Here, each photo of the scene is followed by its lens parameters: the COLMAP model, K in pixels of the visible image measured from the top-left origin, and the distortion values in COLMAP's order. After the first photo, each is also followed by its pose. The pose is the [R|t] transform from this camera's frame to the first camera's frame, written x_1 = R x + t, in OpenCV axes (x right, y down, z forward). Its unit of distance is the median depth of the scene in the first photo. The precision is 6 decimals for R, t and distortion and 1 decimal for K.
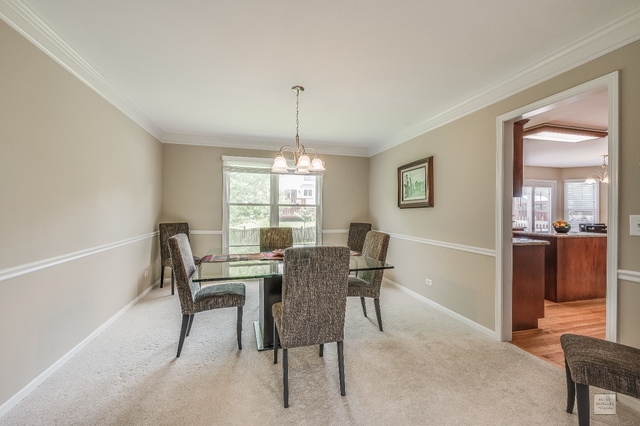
lens RADIAL K [[269.9, 0, 320.0], [0, 269.9, 213.0], [0, 0, 1]] dist [-0.002581, -0.000570]
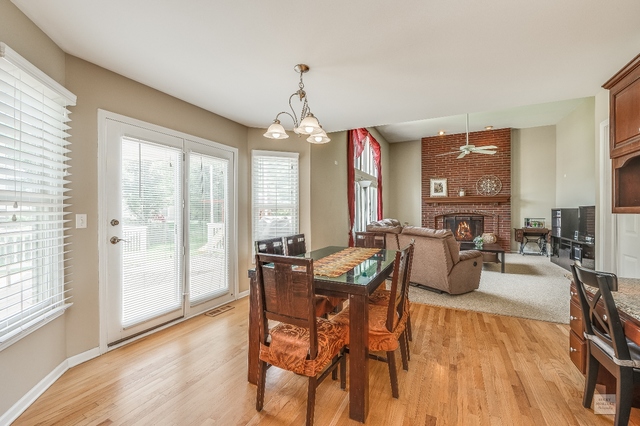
lens RADIAL K [[269.9, 0, 320.0], [0, 269.9, 213.0], [0, 0, 1]] dist [-0.002581, -0.000570]
pose [[0.659451, -0.012563, 0.751642, 0.658171], [0.012218, 0.999907, 0.005993, -0.001424], [-0.751648, 0.005231, 0.659544, 0.607148]]
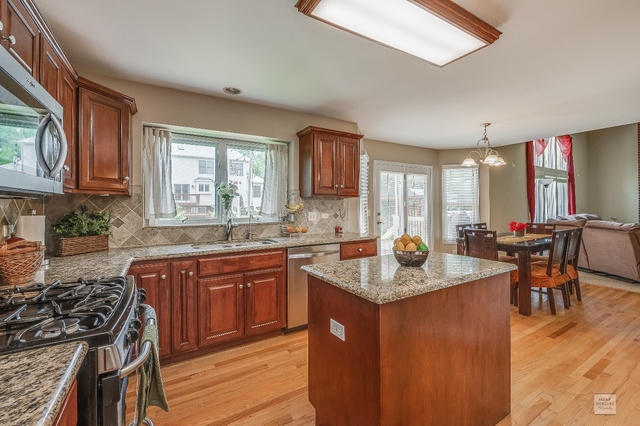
lens RADIAL K [[269.9, 0, 320.0], [0, 269.9, 213.0], [0, 0, 1]] dist [-0.002581, -0.000570]
pose [[0.960815, -0.024922, 0.276068, 0.399524], [0.021170, 0.999639, 0.016565, -0.008494], [-0.276382, -0.010072, 0.960995, 0.395888]]
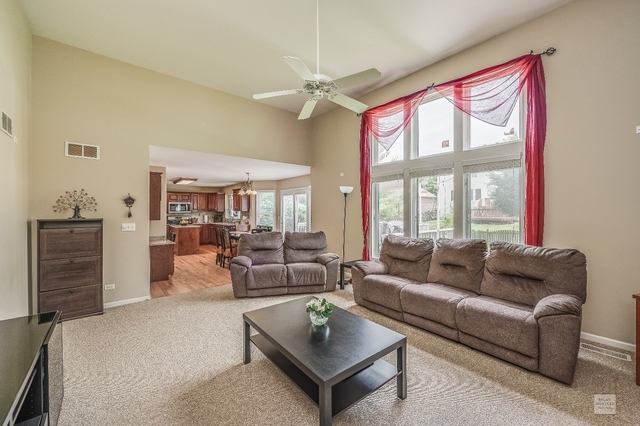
lens RADIAL K [[251.2, 0, 320.0], [0, 251.2, 213.0], [0, 0, 1]] dist [0.000621, 0.000094]
pose [[0.433003, -0.004315, -0.901382, 1.946233], [-0.006347, 0.999949, -0.007835, -0.009573], [0.901370, 0.009114, 0.432953, 0.667422]]
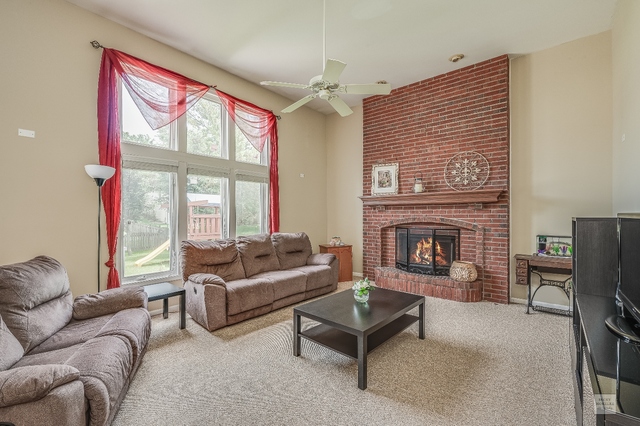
lens RADIAL K [[280.4, 0, 320.0], [0, 280.4, 213.0], [0, 0, 1]] dist [0.001712, 0.000046]
pose [[0.822445, -0.008658, 0.568779, 1.390800], [0.015901, 0.999843, -0.007772, -0.009163], [-0.568622, 0.015436, 0.822454, 0.488780]]
